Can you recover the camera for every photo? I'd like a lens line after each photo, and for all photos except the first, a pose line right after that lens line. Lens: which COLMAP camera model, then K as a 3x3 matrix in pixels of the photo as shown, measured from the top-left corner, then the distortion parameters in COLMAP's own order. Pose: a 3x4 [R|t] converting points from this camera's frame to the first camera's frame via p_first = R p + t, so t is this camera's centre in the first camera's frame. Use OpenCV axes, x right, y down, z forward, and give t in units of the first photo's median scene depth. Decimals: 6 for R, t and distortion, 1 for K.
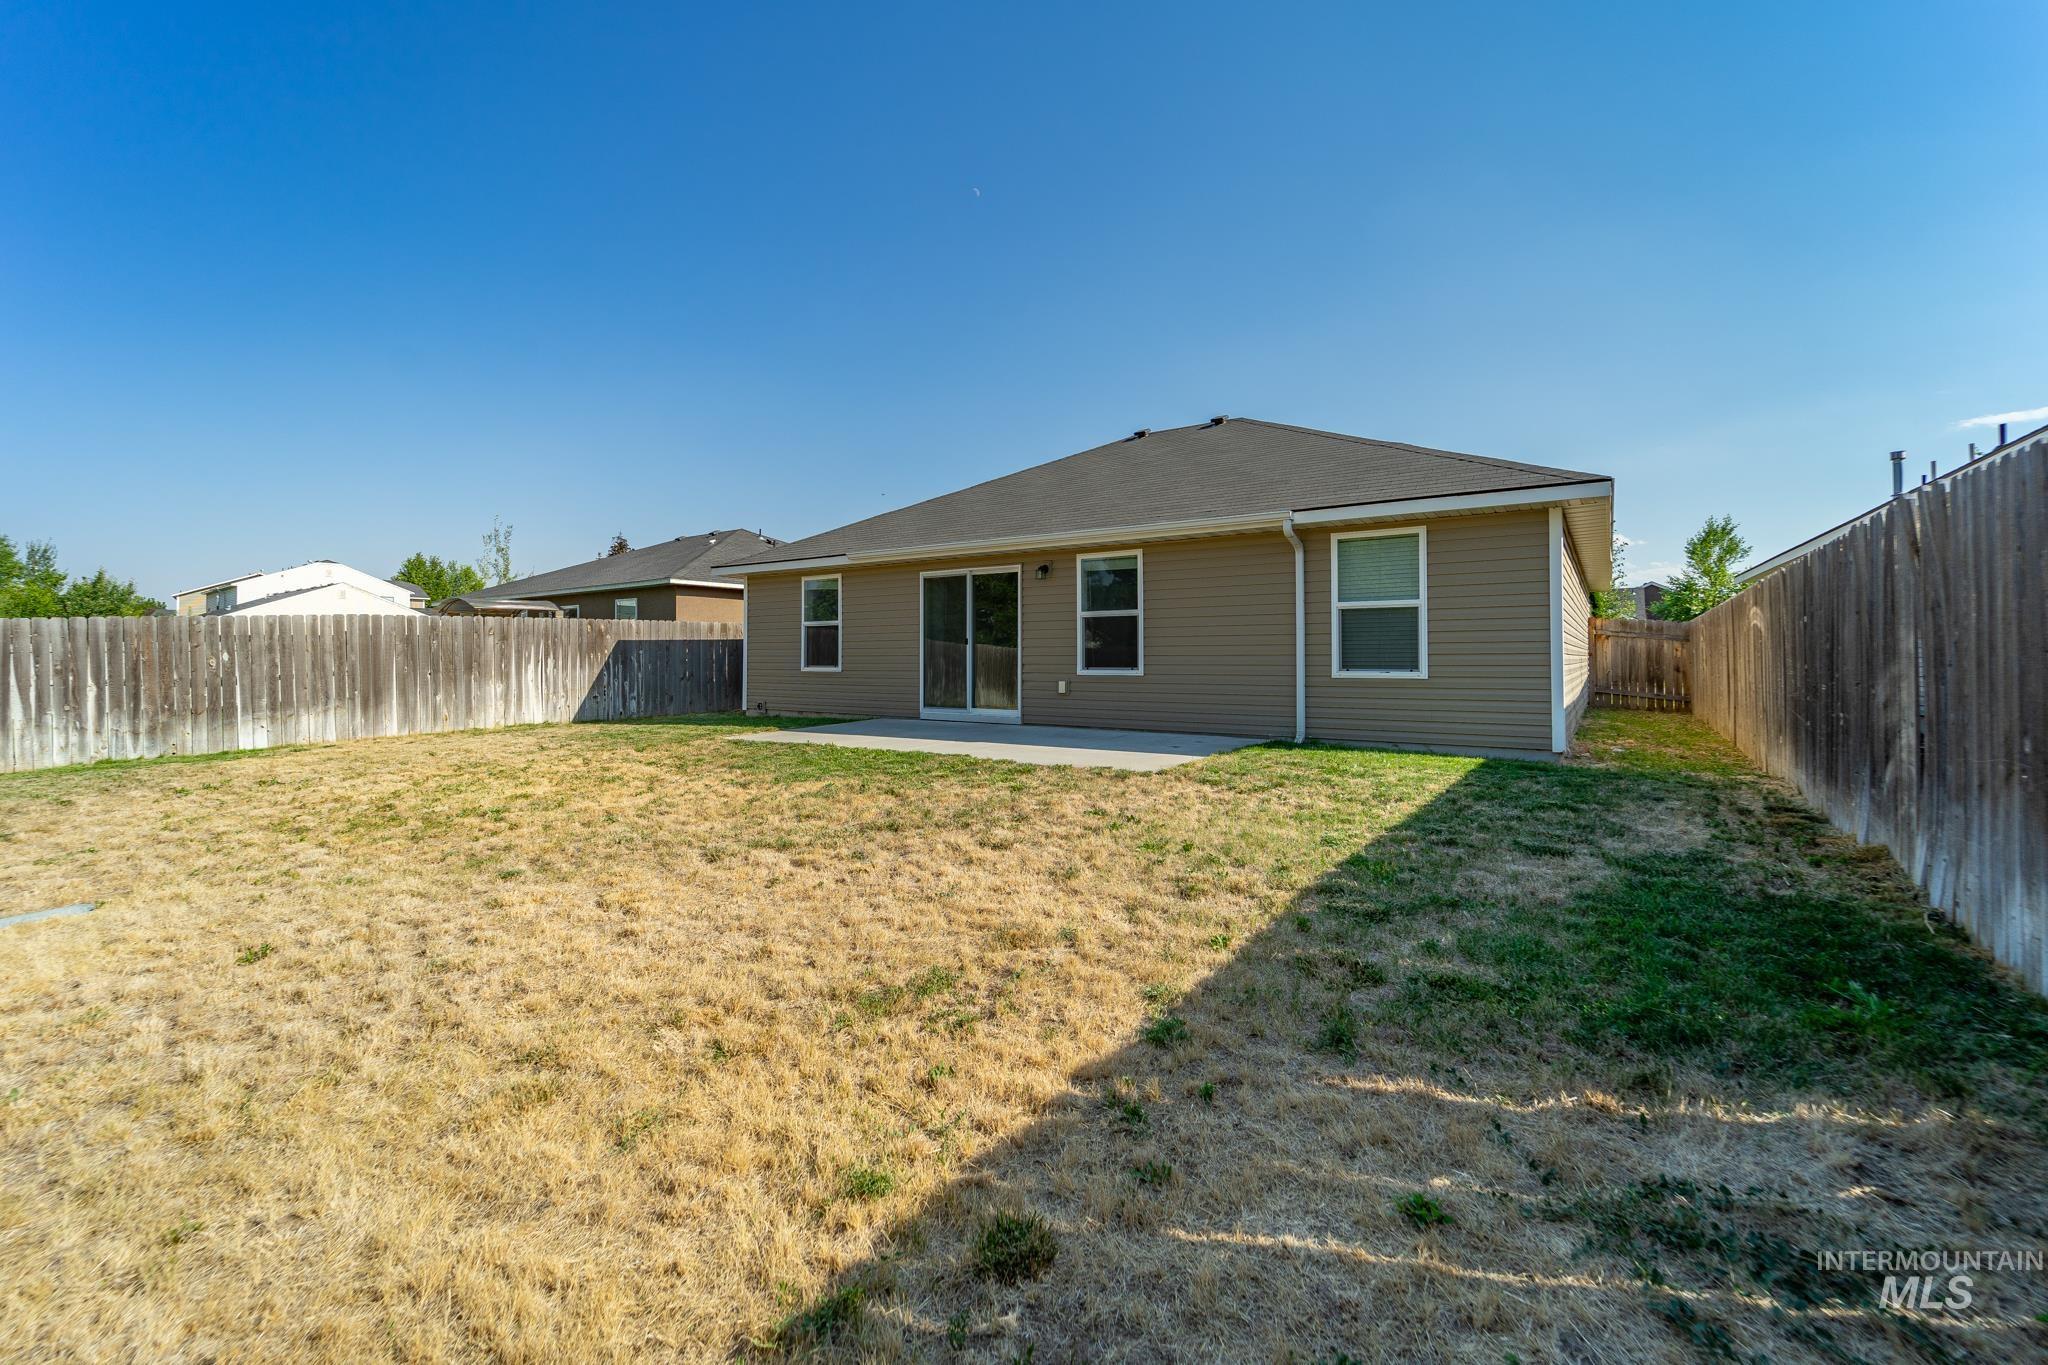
lens RADIAL K [[830.5, 0, 1025.3], [0, 830.5, 681.8], [0, 0, 1]] dist [-0.015119, 0.000028]
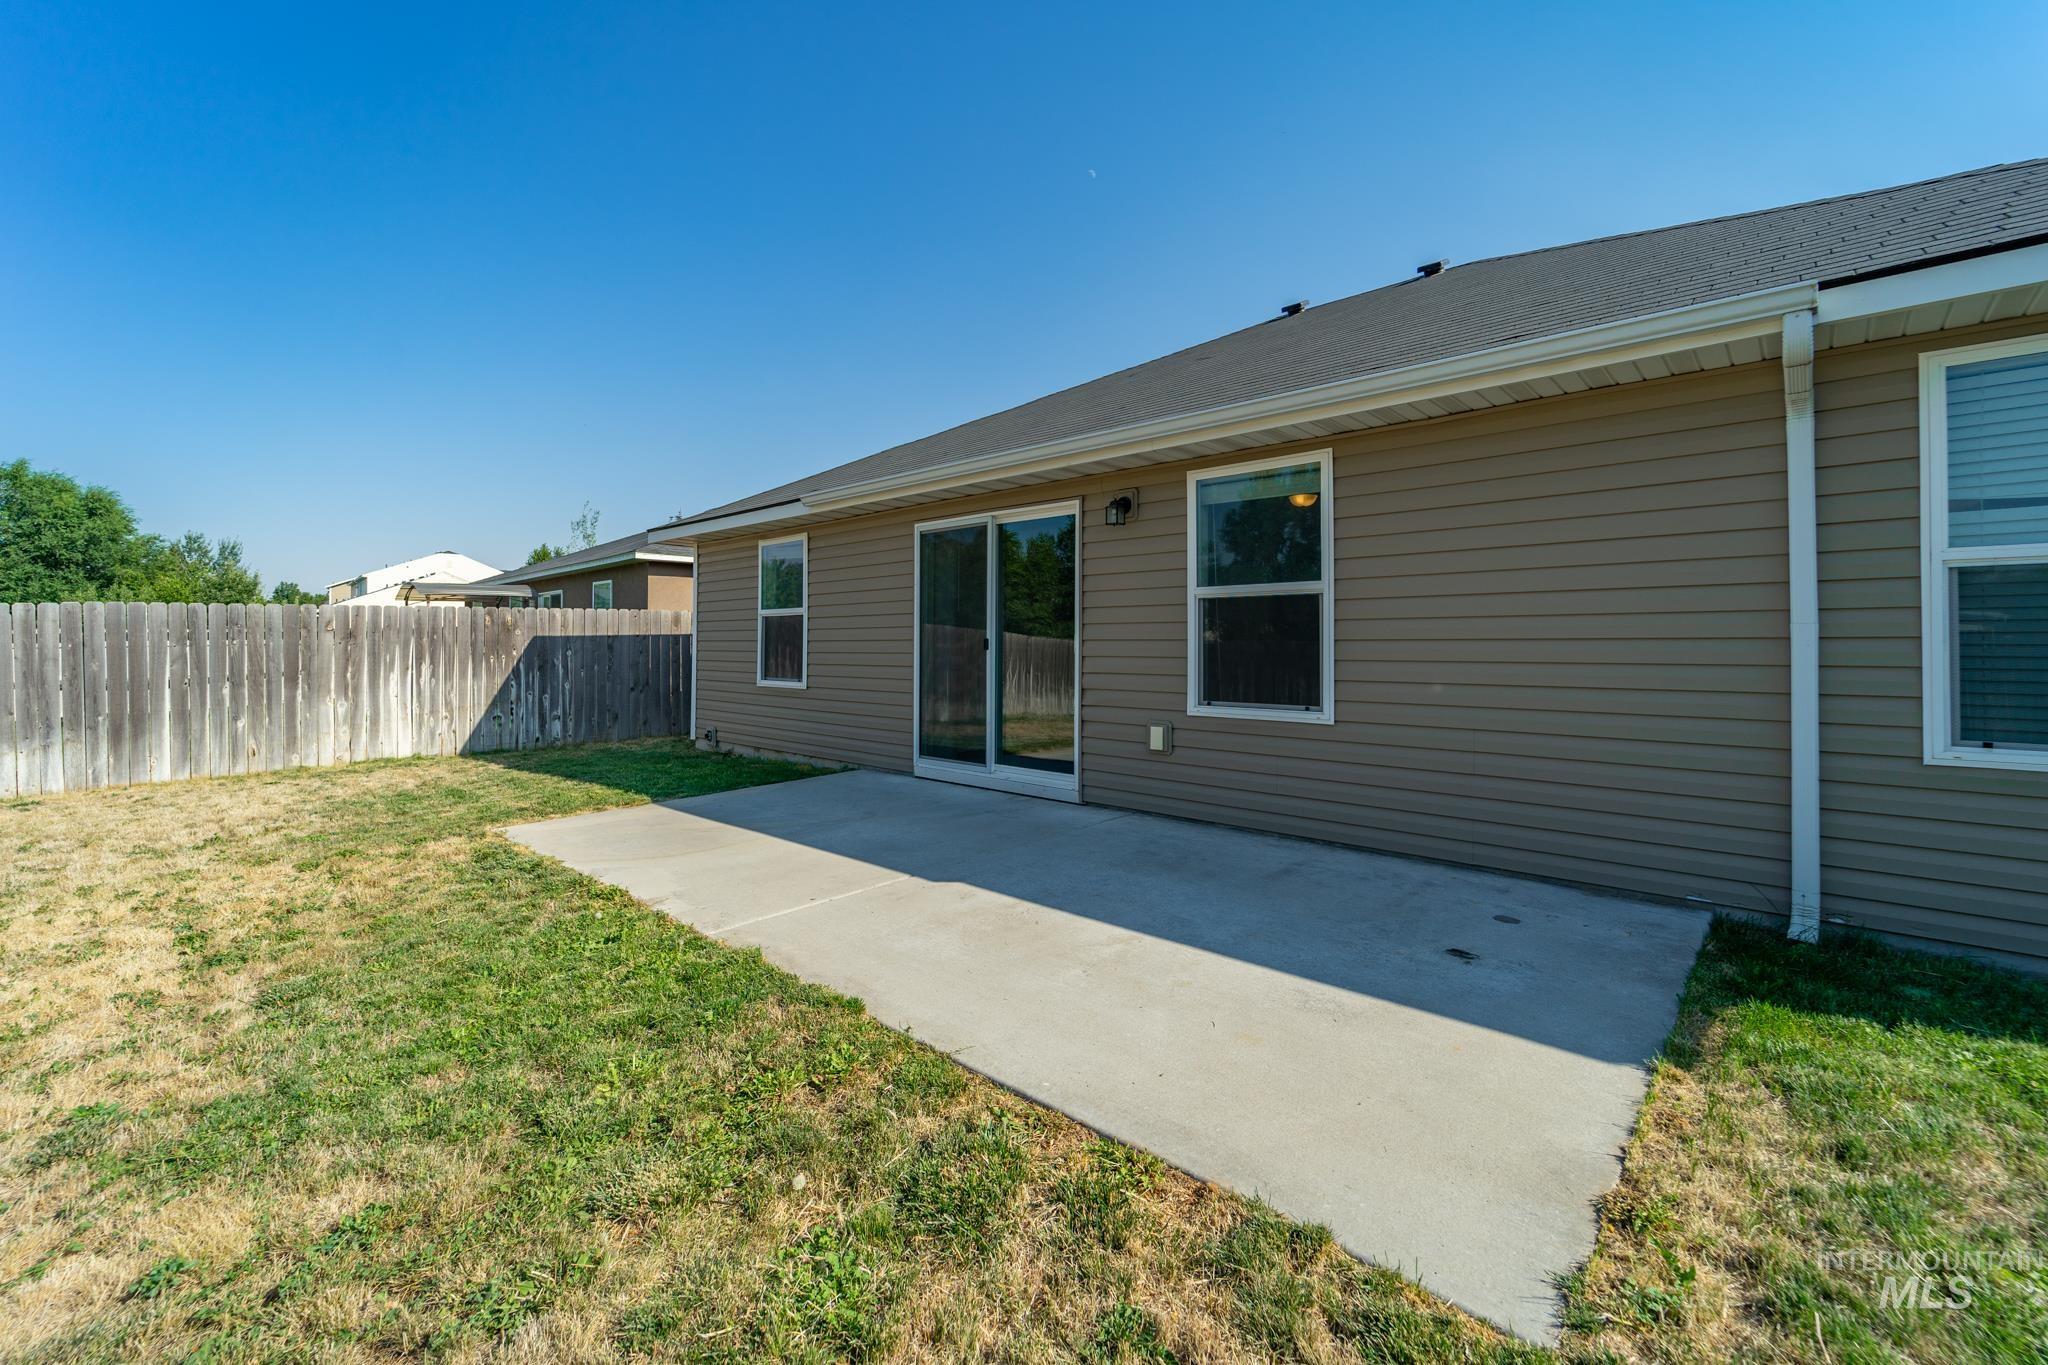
lens RADIAL K [[830.5, 0, 1019.3], [0, 830.5, 669.6], [0, 0, 1]] dist [-0.015119, 0.000028]
pose [[0.989653, 0.005217, -0.143384, 0.027223], [-0.004934, 0.999985, 0.002335, -0.028906], [0.143395, -0.001603, 0.989664, 0.395773]]
